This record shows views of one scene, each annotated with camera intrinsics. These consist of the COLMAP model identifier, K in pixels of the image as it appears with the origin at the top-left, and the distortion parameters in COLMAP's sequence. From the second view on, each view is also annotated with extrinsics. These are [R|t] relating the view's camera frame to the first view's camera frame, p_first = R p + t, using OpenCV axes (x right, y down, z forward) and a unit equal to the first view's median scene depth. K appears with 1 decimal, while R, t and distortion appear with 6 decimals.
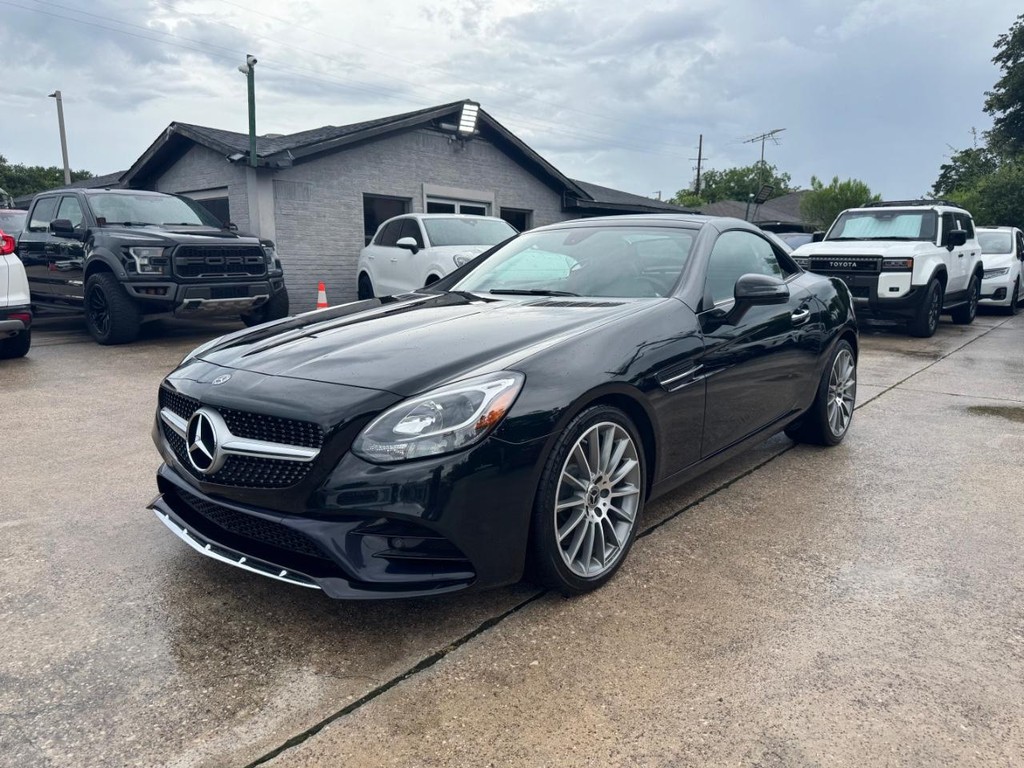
lens RADIAL K [[728.3, 0, 528.6], [0, 728.3, 383.2], [0, 0, 1]] dist [0.011925, -0.015663]
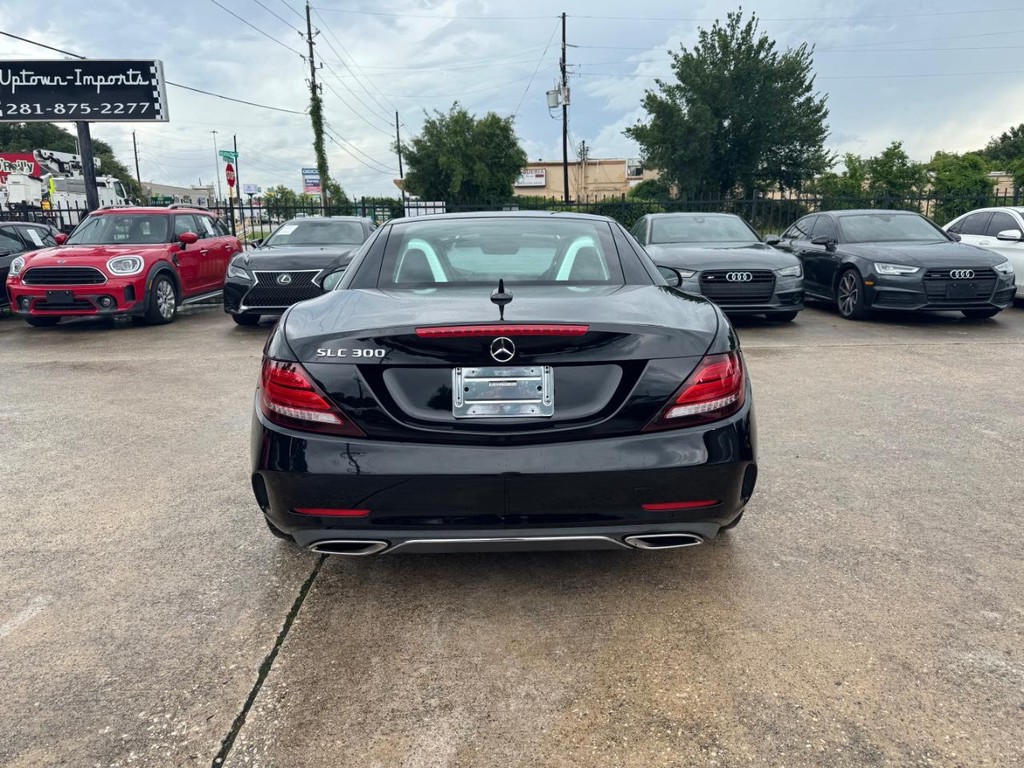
lens RADIAL K [[726.4, 0, 511.1], [0, 726.4, 406.0], [0, 0, 1]] dist [0.019321, -0.024100]
pose [[-0.764624, 0.167004, -0.622463, 0.240743], [-0.094215, 0.926500, 0.364309, -0.110404], [0.637553, 0.337205, -0.692690, 0.562621]]
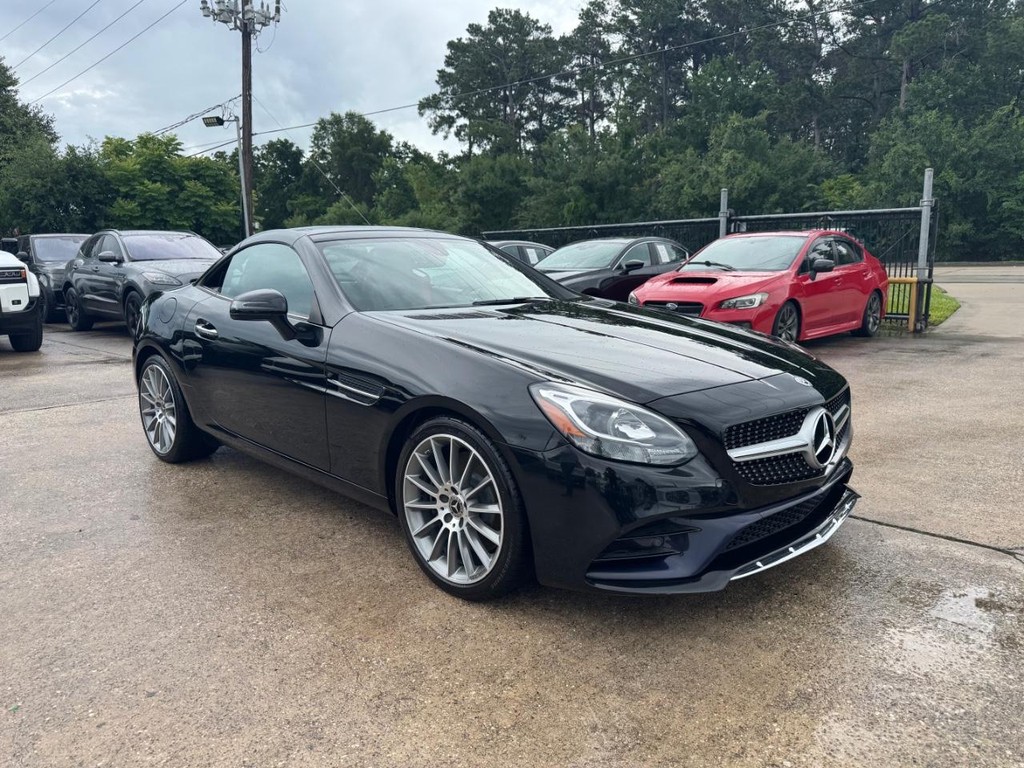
lens RADIAL K [[726.4, 0, 502.5], [0, 726.4, 389.4], [0, 0, 1]] dist [0.019321, -0.024100]
pose [[0.099399, -0.177504, 0.979087, -0.281388], [0.180002, 0.970934, 0.157751, -0.045343], [-0.978631, 0.160558, 0.128461, 0.241416]]
